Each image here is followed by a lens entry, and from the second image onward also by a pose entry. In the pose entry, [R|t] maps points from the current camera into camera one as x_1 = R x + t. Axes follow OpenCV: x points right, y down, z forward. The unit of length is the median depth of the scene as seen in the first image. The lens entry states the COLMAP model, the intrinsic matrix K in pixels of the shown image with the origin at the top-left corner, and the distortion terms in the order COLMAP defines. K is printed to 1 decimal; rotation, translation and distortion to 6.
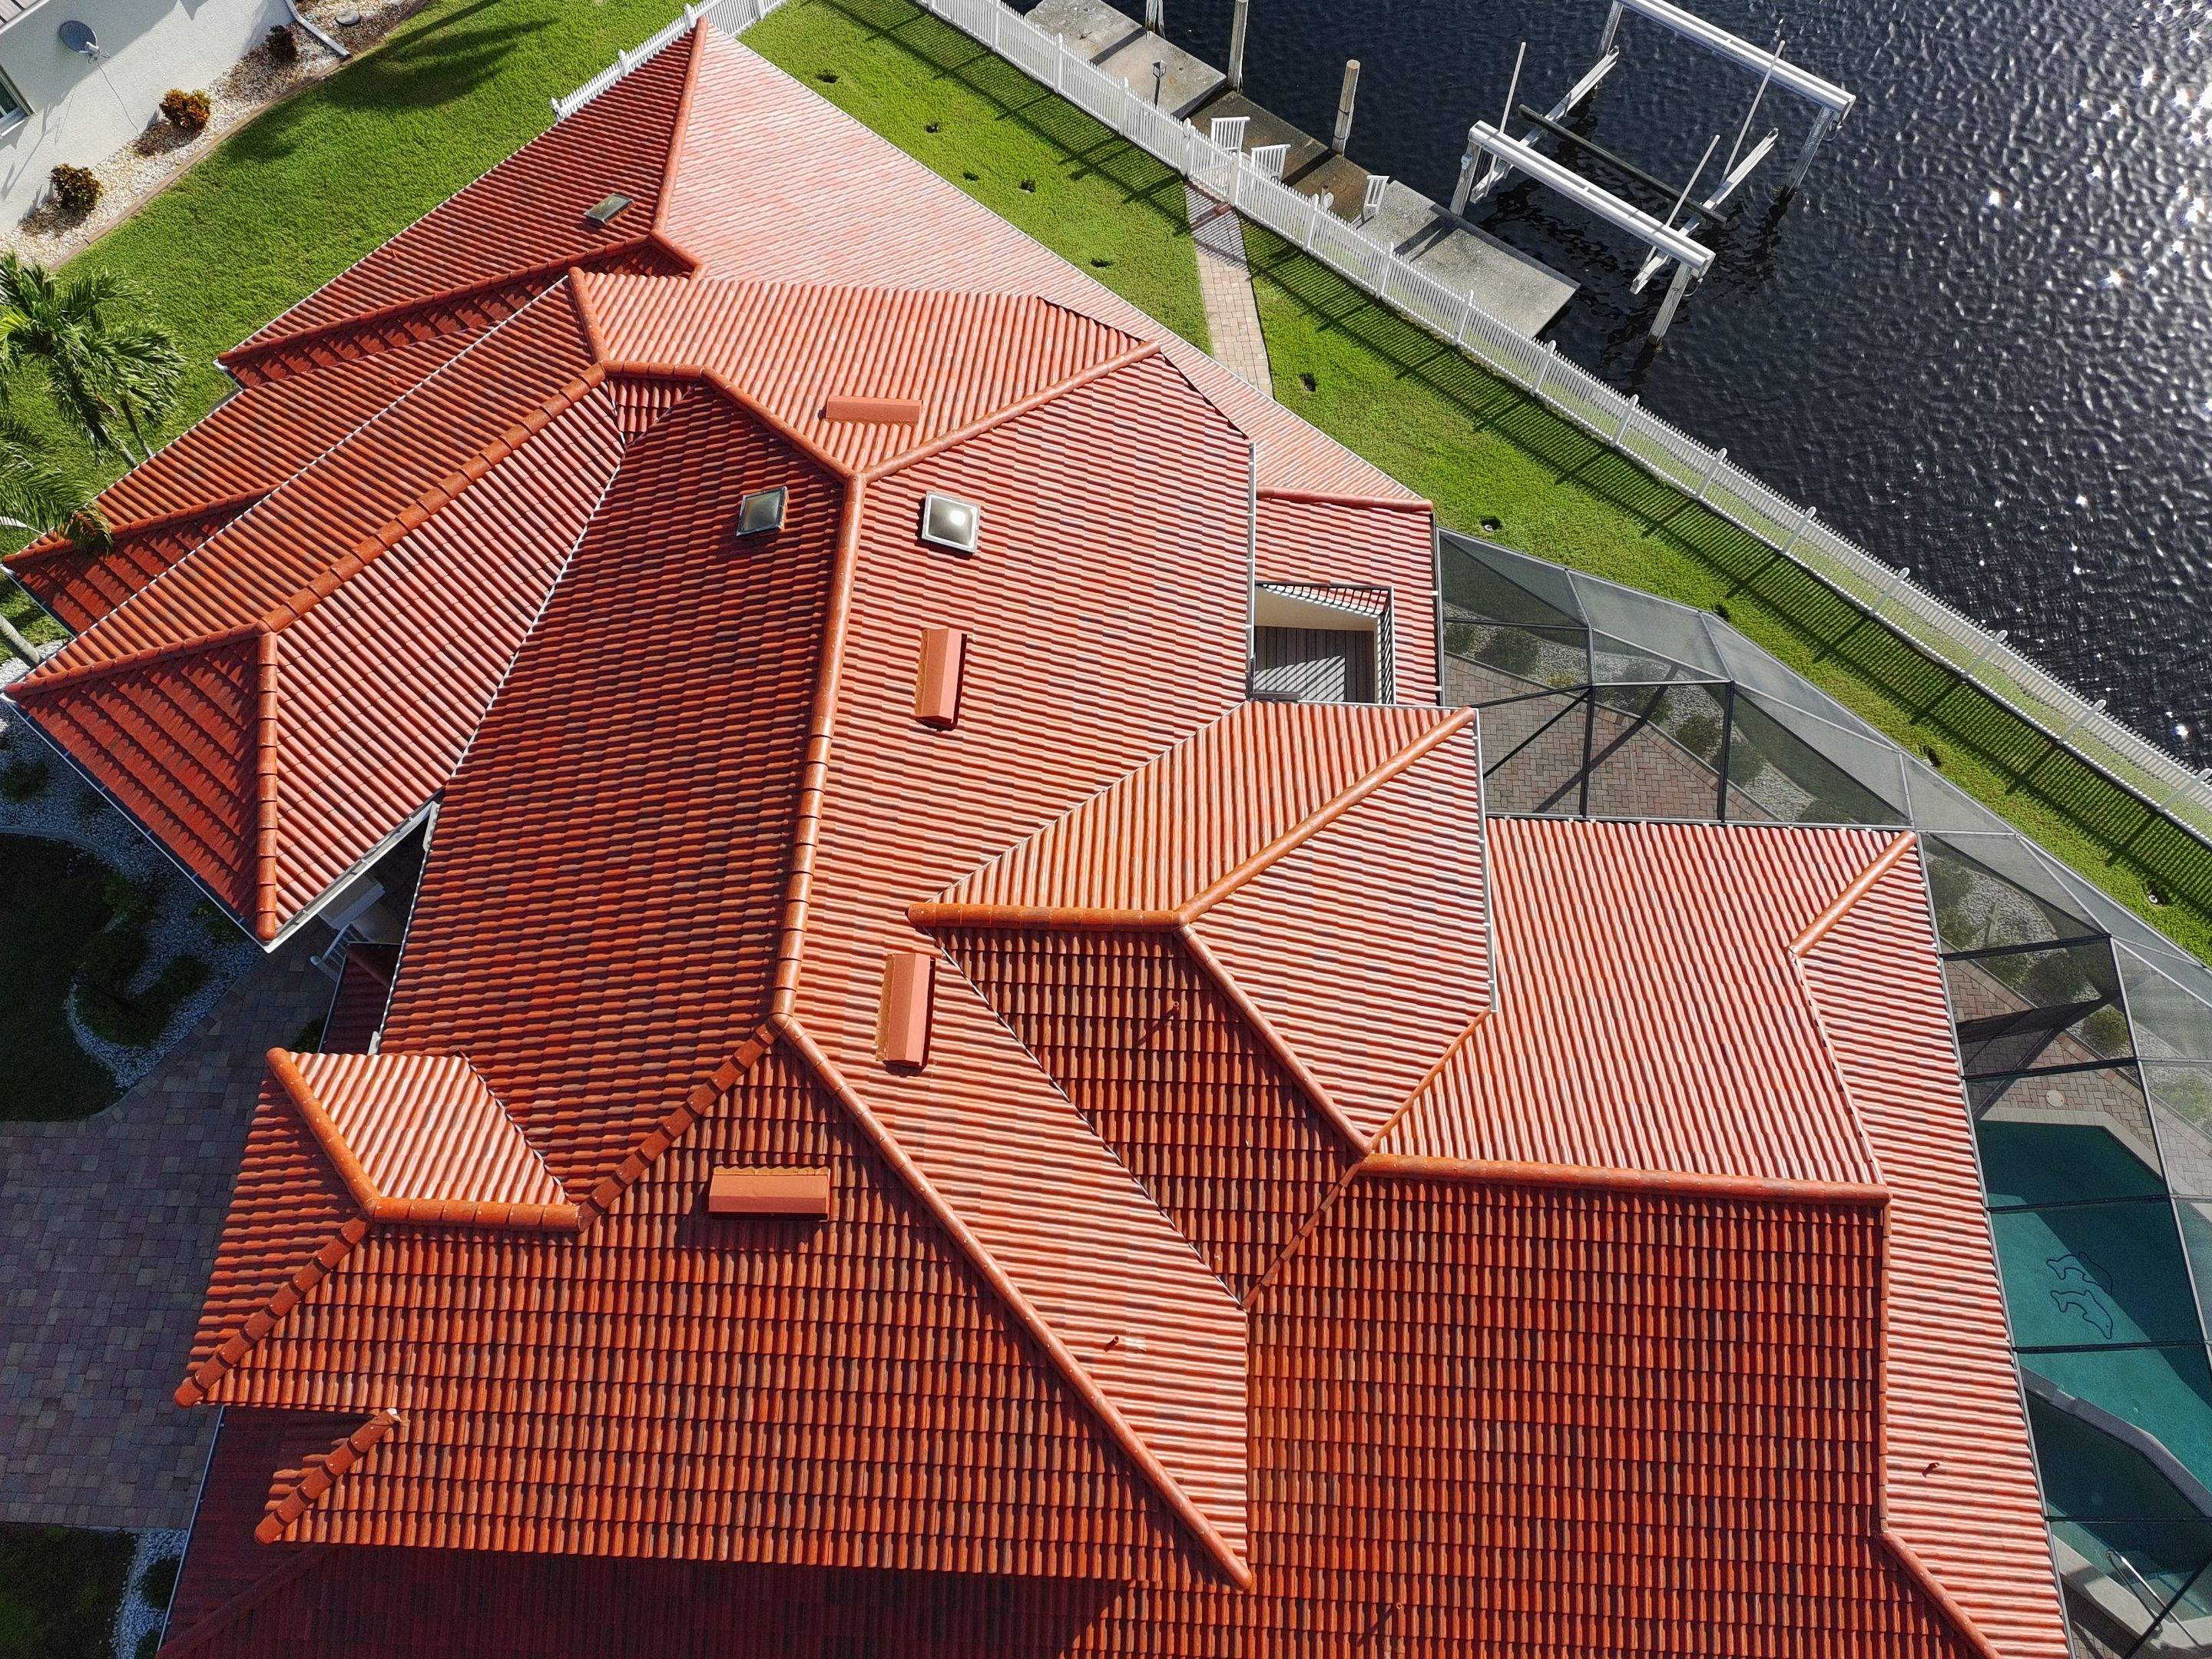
lens RADIAL K [[1625.0, 0, 1106.1], [0, 1625.0, 824.3], [0, 0, 1]] dist [0.083303, -0.071416]
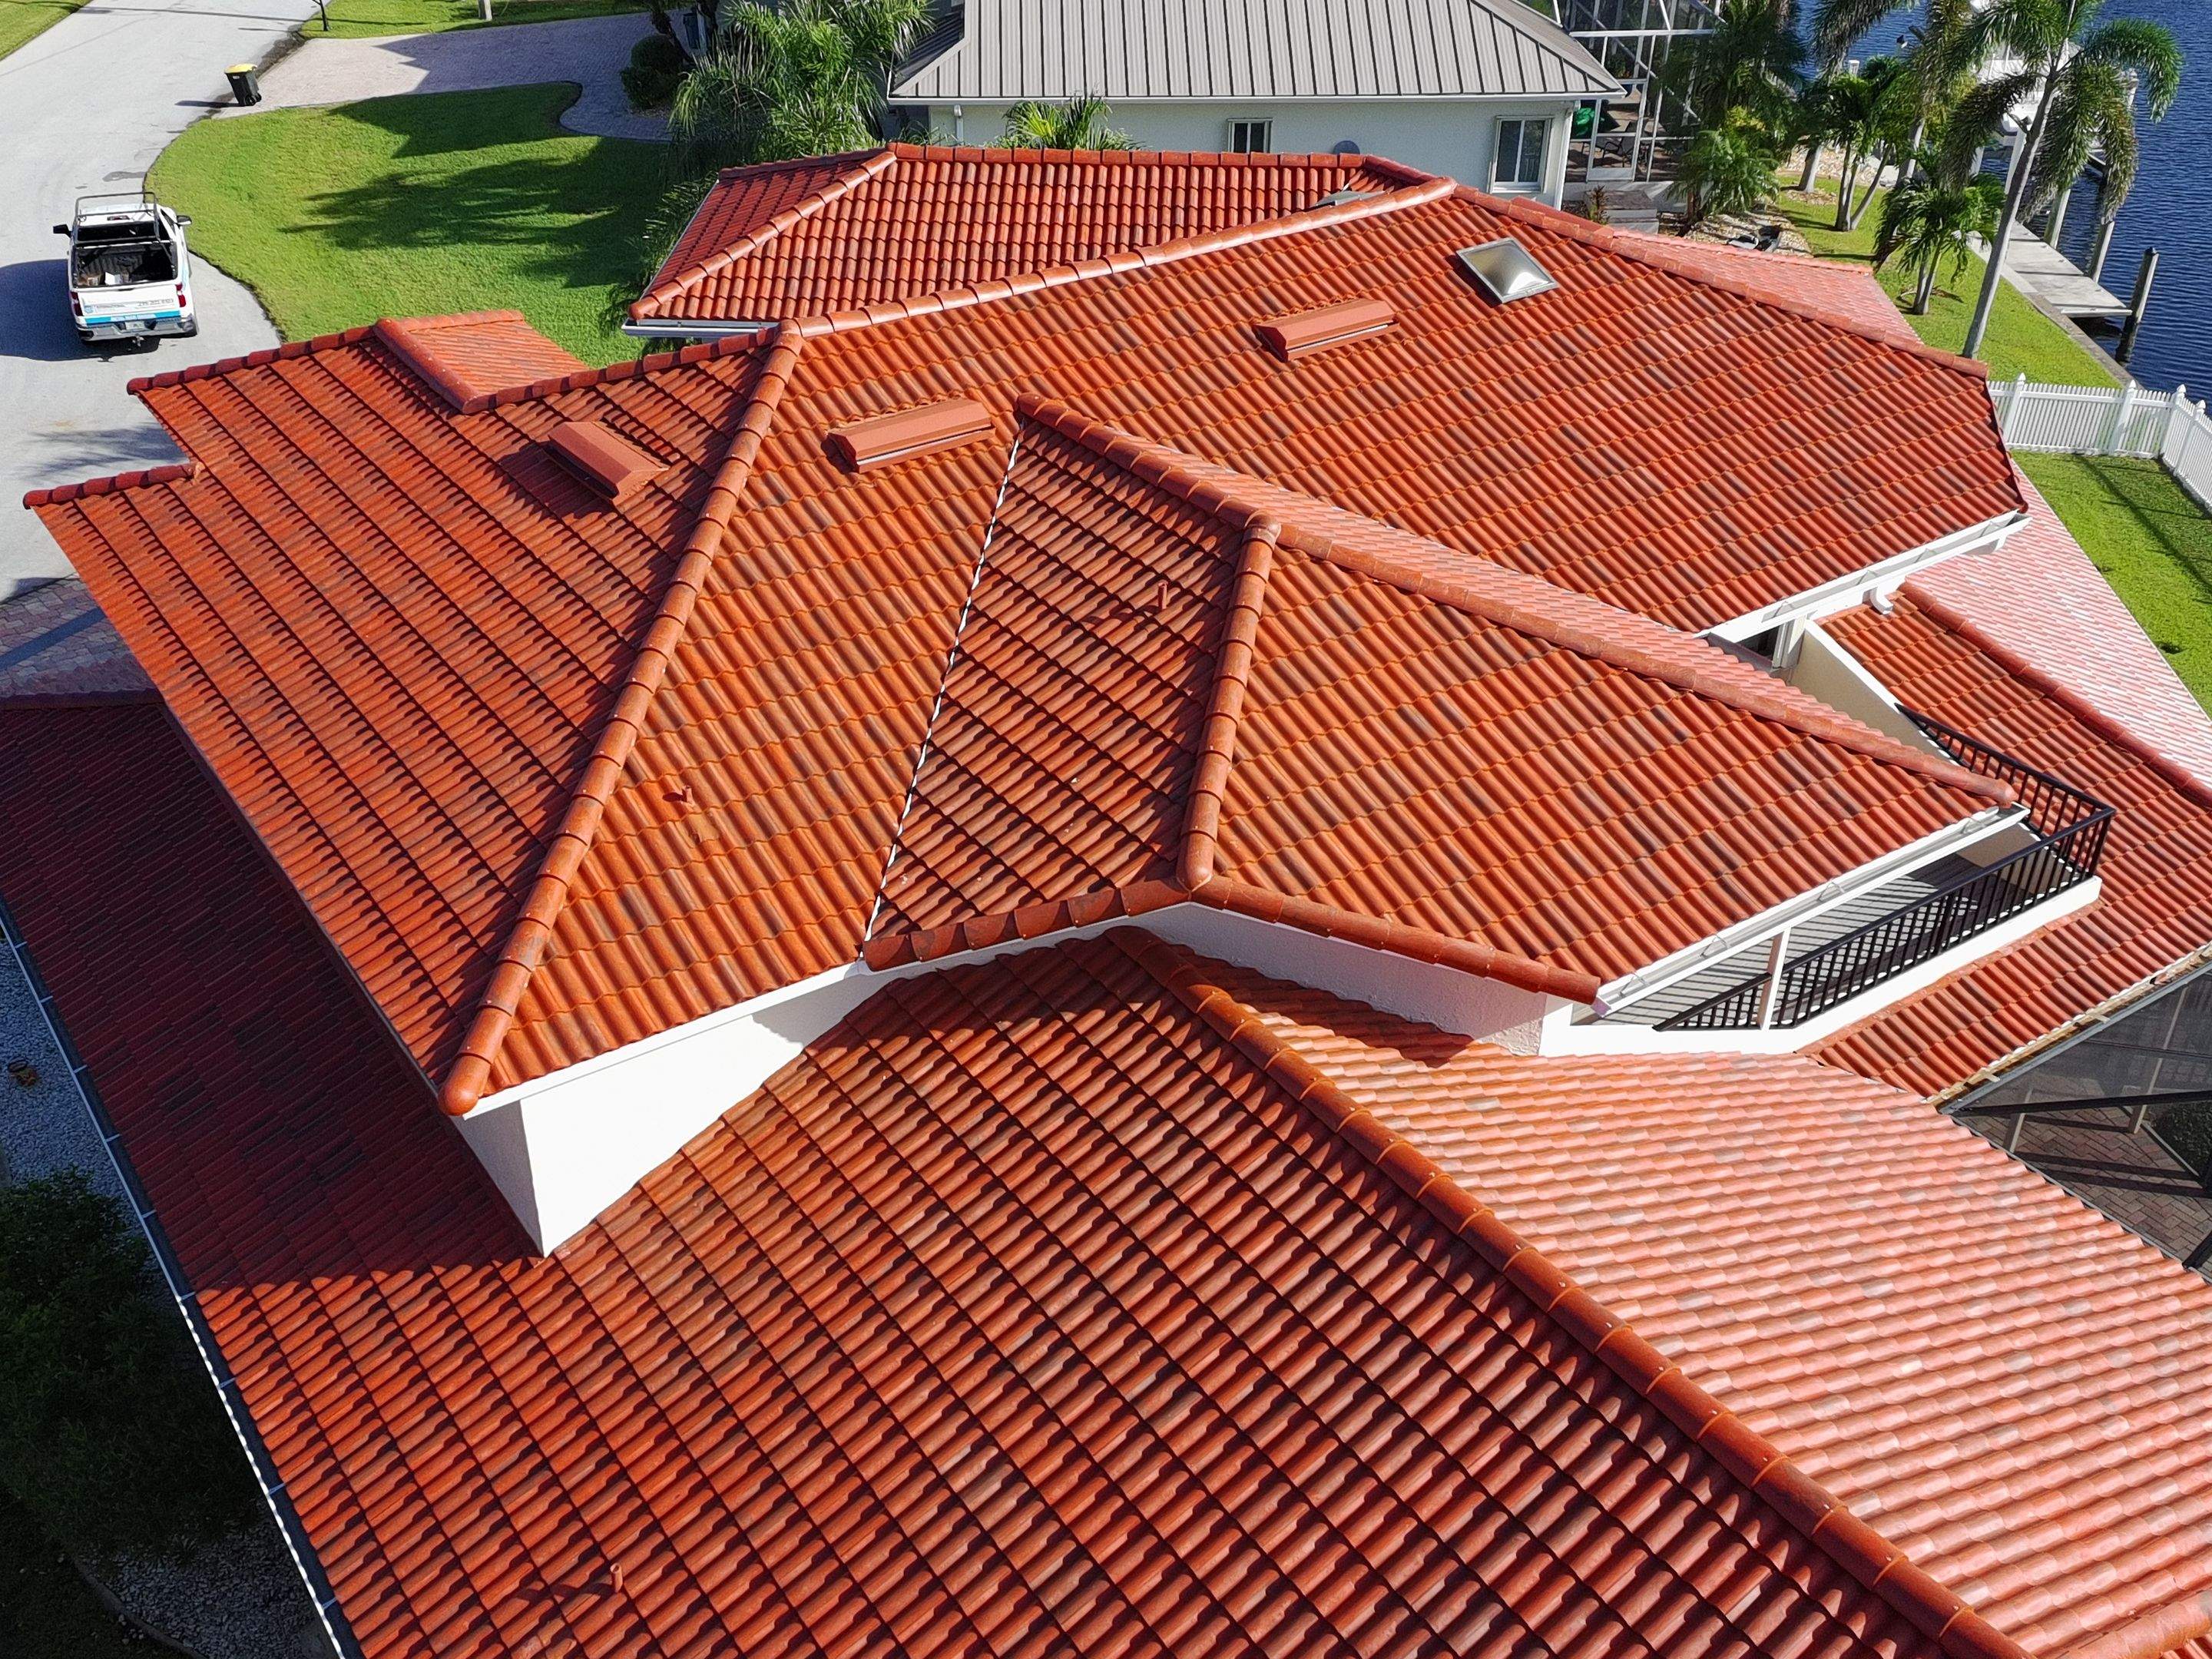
lens RADIAL K [[2144.5, 0, 1096.6], [0, 2144.5, 833.0], [0, 0, 1]] dist [0.052542, 0.000000]
pose [[0.608924, 0.427643, -0.668082, 0.618480], [-0.715577, 0.659578, -0.230014, 0.379783], [0.342288, 0.618125, 0.707644, 0.459910]]
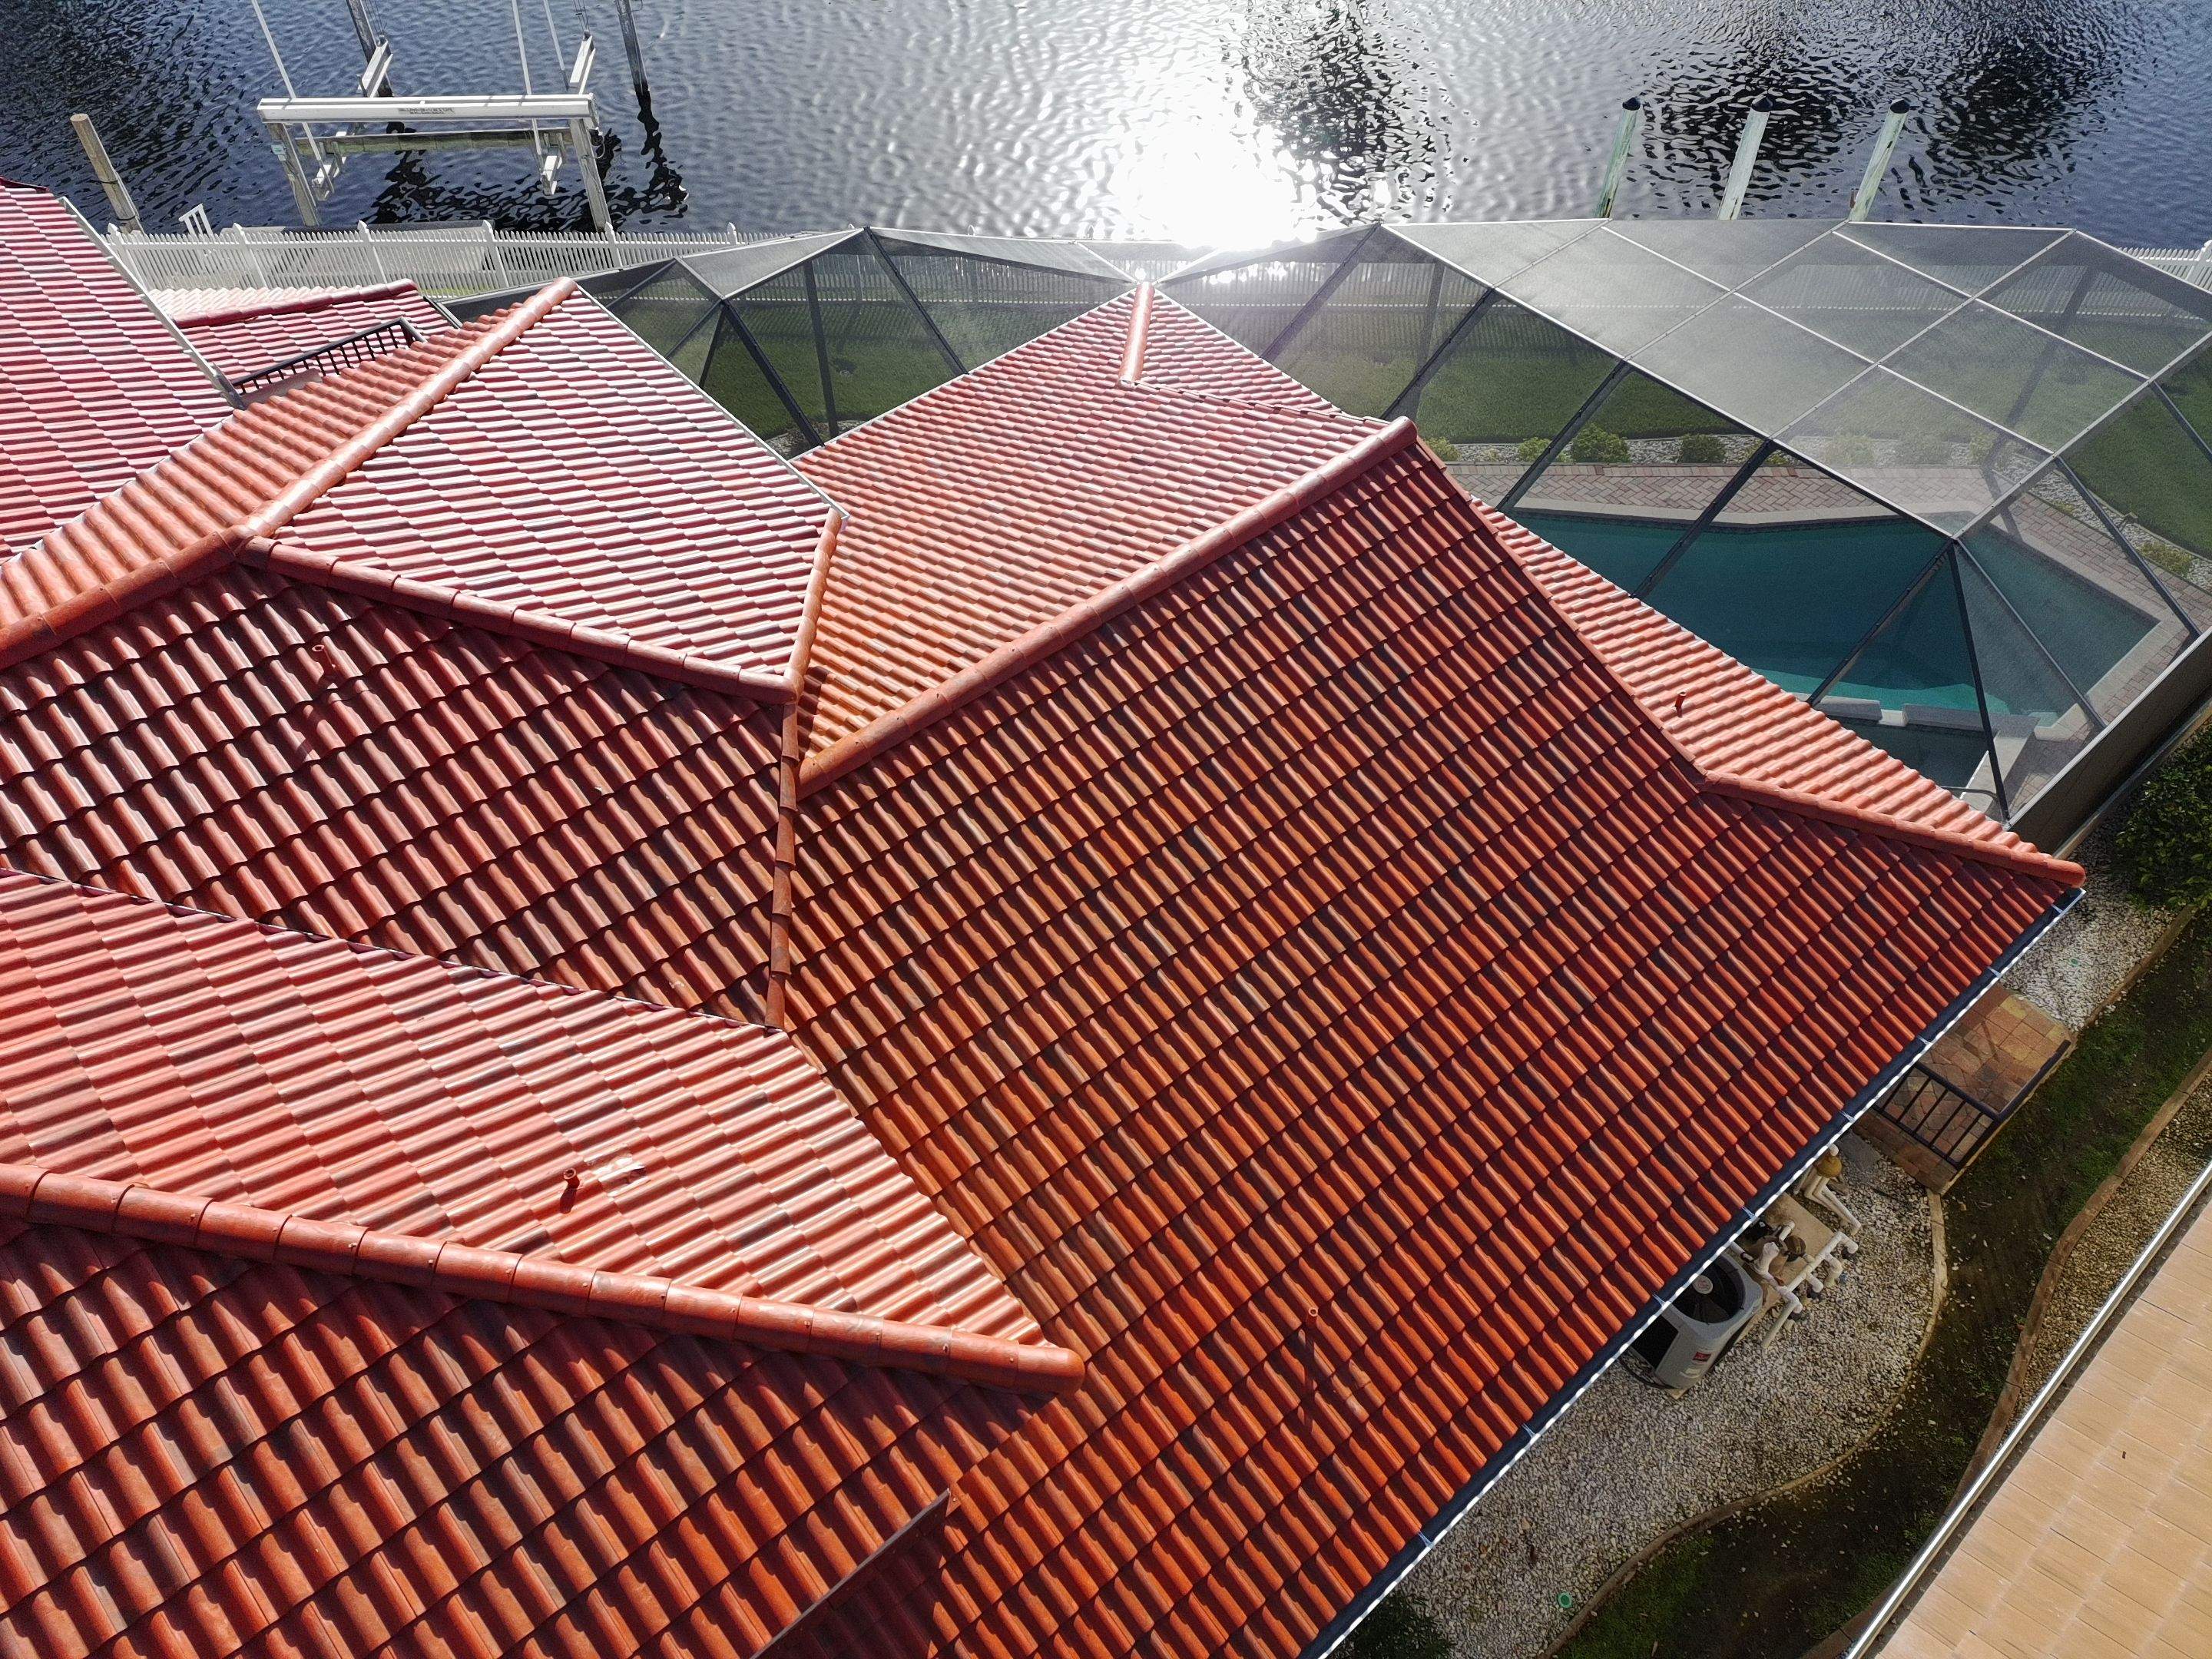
lens RADIAL K [[1625.0, 0, 1098.6], [0, 1625.0, 807.2], [0, 0, 1]] dist [0.083303, -0.071416]
pose [[0.729970, -0.526609, 0.435691, -0.031341], [0.616096, 0.782978, -0.085859, 0.345899], [-0.295922, 0.331101, 0.895992, 0.467967]]
